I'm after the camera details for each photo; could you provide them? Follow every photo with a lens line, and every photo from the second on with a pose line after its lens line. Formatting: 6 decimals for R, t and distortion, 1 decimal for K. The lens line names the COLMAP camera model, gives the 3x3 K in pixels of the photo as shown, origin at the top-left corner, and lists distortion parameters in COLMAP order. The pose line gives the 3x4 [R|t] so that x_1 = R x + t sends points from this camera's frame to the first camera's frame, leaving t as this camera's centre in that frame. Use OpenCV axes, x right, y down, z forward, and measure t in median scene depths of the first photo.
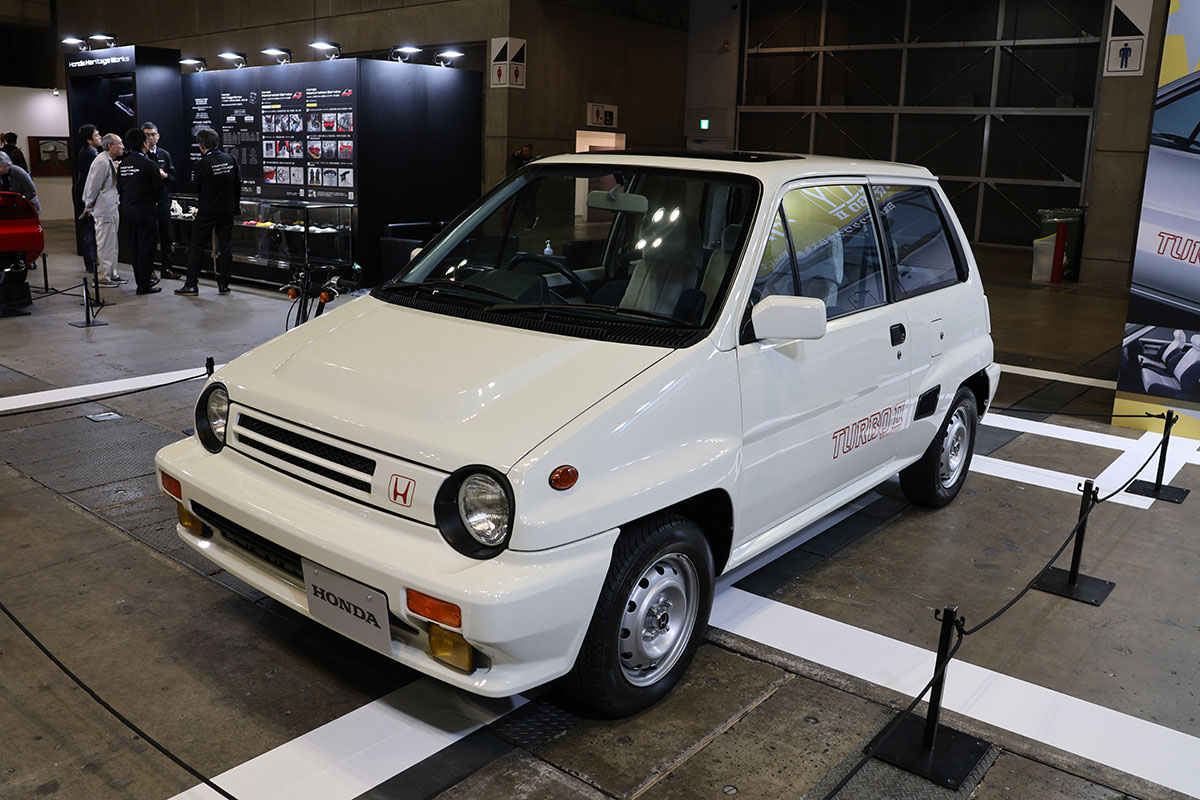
lens RADIAL K [[1027.5, 0, 567.3], [0, 1027.5, 400.6], [0, 0, 1]] dist [-0.162318, 0.198254]
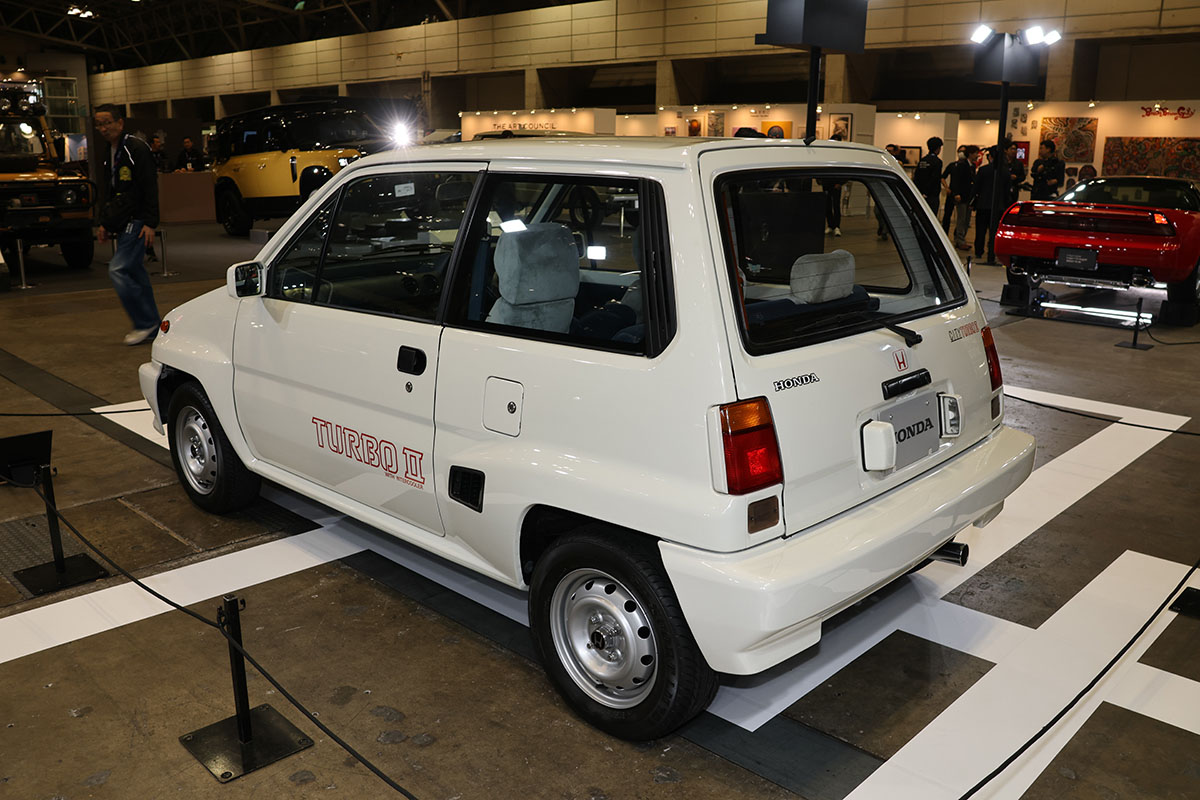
lens RADIAL K [[995.5, 0, 600.0], [0, 995.5, 400.0], [0, 0, 1]] dist [-0.139892, 0.085908]
pose [[-0.061446, 0.217979, -0.974017, 1.143374], [-0.248153, 0.941883, 0.226442, -0.263400], [0.966770, 0.255620, -0.003782, 1.230878]]
